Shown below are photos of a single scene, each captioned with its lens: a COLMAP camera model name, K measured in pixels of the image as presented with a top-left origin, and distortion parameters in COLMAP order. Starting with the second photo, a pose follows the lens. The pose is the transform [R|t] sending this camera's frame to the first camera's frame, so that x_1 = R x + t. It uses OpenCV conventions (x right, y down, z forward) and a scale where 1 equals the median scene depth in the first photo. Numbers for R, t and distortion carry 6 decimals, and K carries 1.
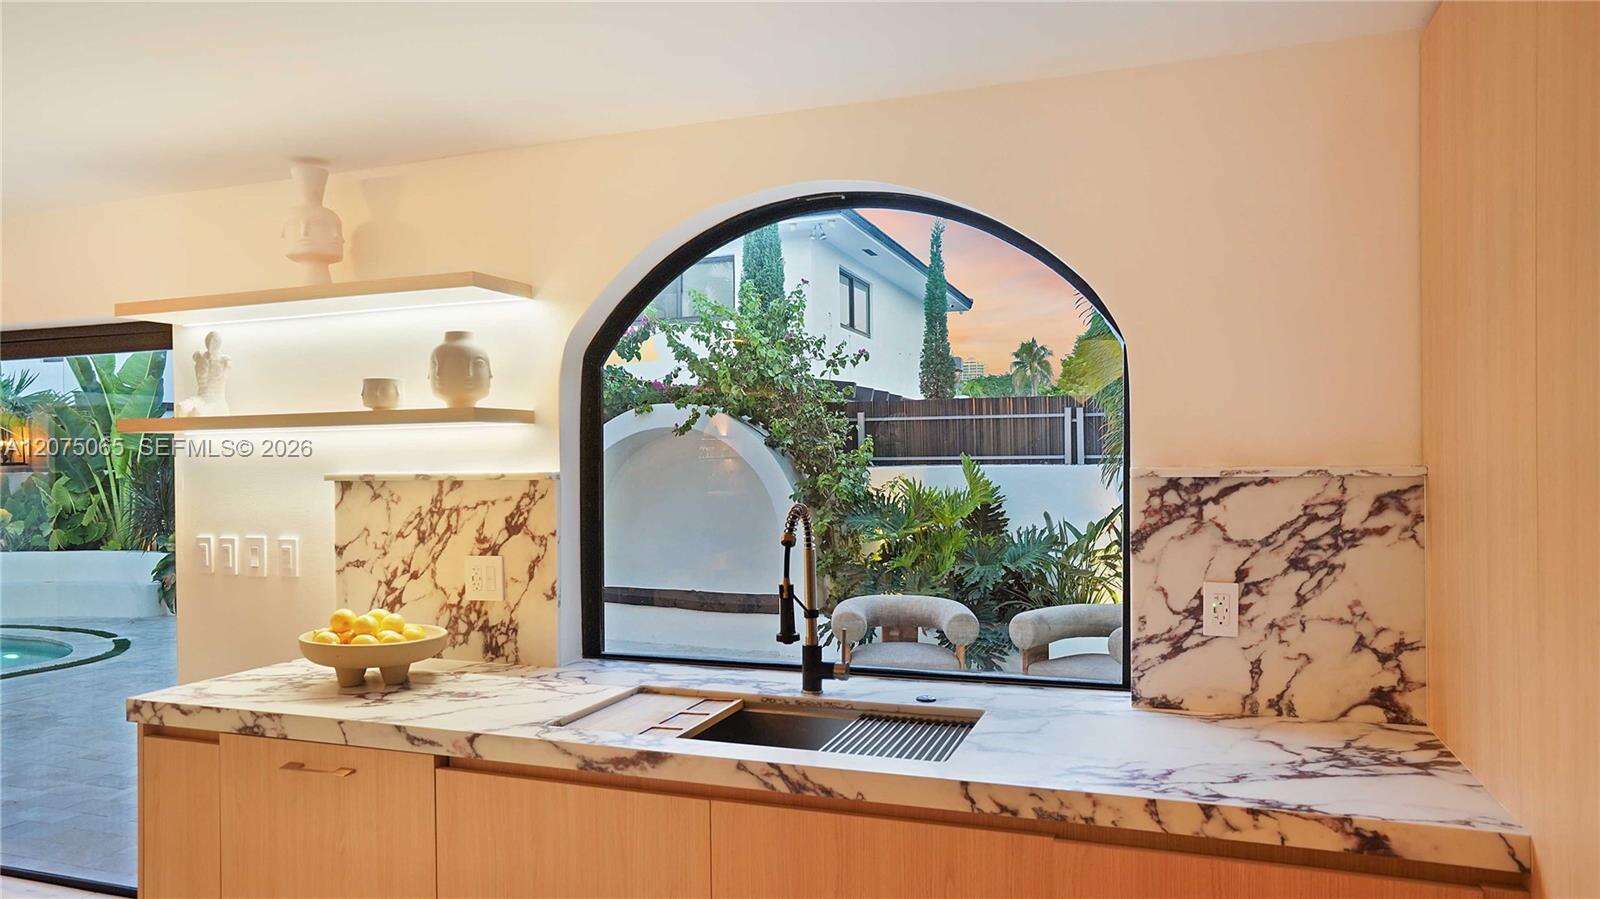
lens RADIAL K [[1020.6, 0, 800.0], [0, 1020.6, 449.5], [0, 0, 1]] dist [0.000762, 0.000093]
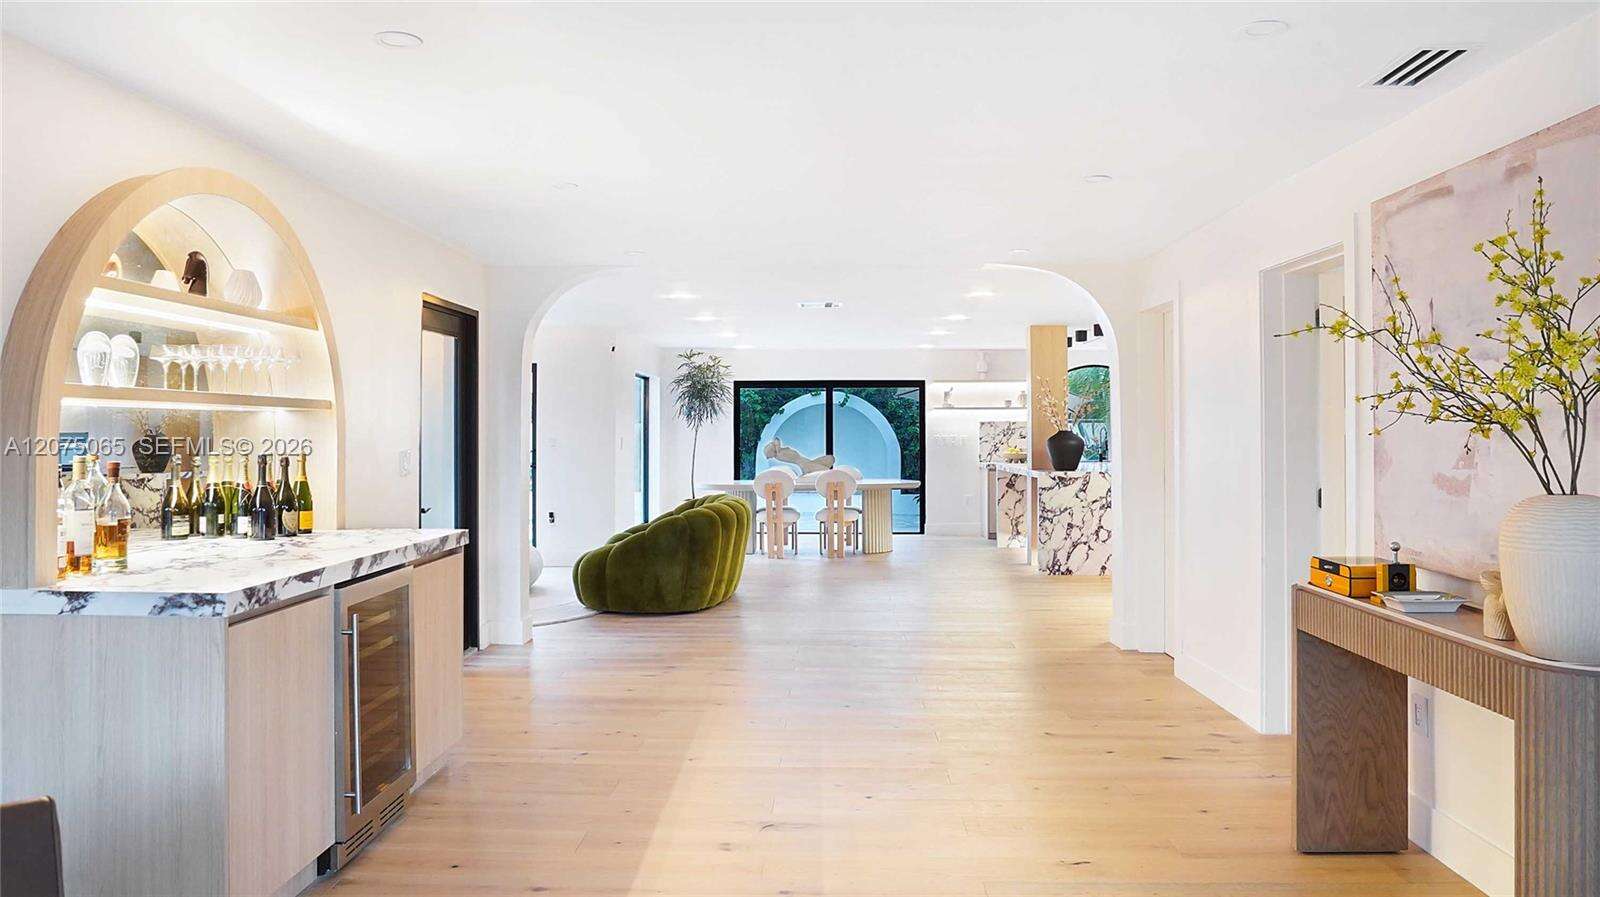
lens RADIAL K [[1137.9, 0, 800.0], [0, 1137.9, 448.5], [0, 0, 1]] dist [0.000863, 0.000021]
pose [[0.947581, 0.004467, 0.319486, -2.924853], [-0.010020, 0.999826, 0.015739, 0.078276], [-0.319360, -0.018116, 0.947460, -3.571534]]
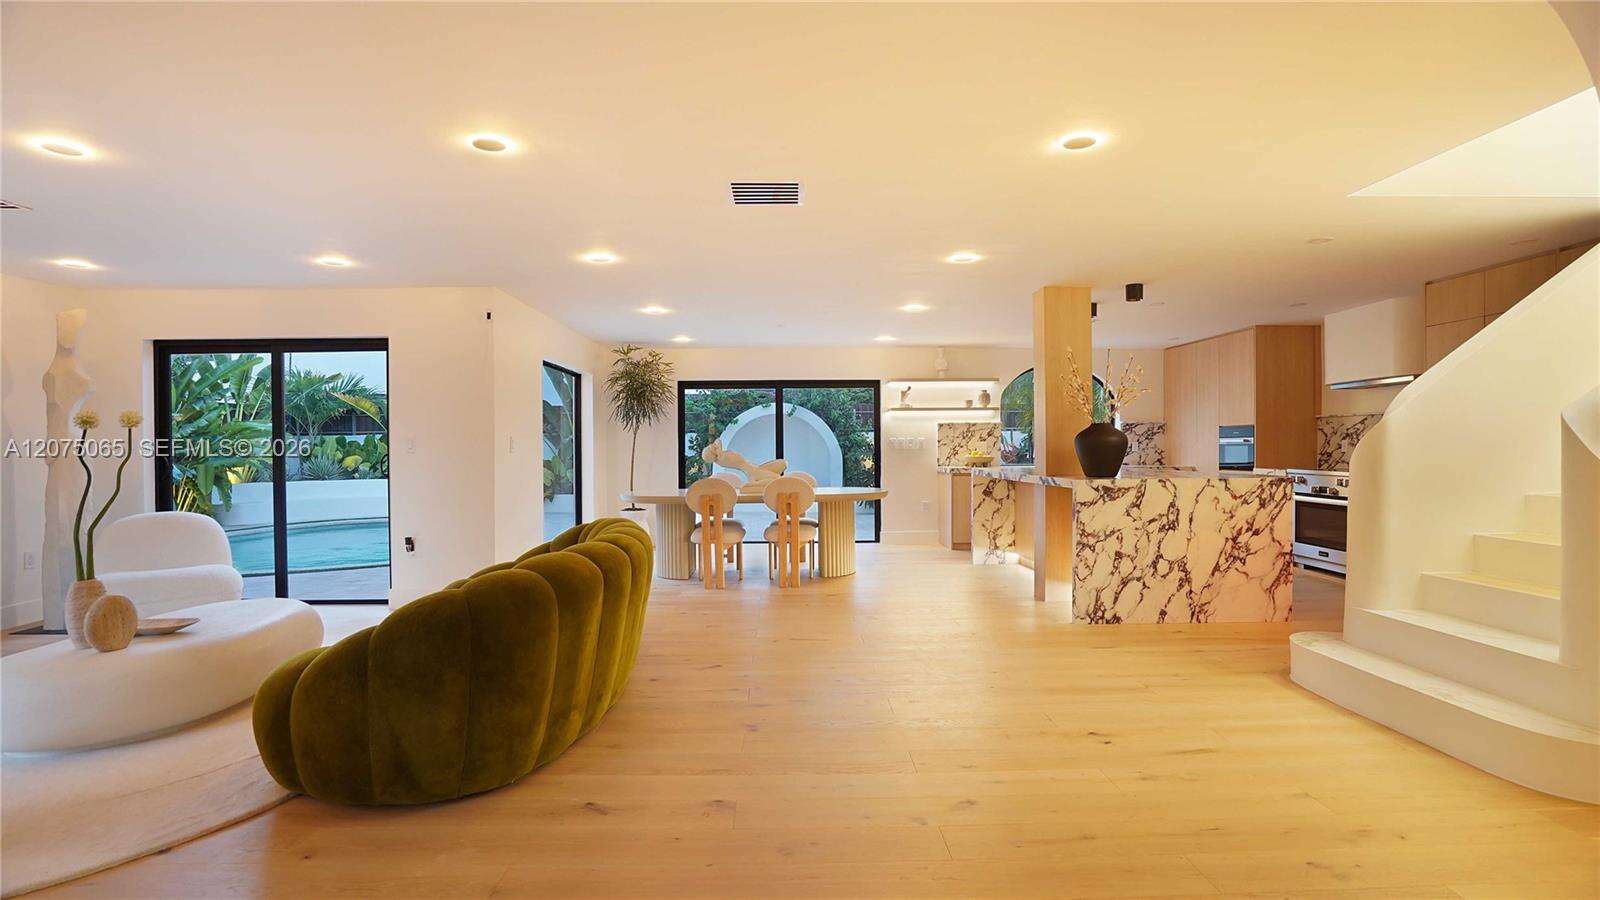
lens RADIAL K [[776.2, 0, 800.0], [0, 776.2, 450.0], [0, 0, 1]] dist [-0.021960, 0.000490]
pose [[0.928492, 0.003888, 0.371331, -2.288136], [-0.006964, 0.999952, 0.006942, 0.125165], [-0.371286, -0.009031, 0.928475, -1.803431]]
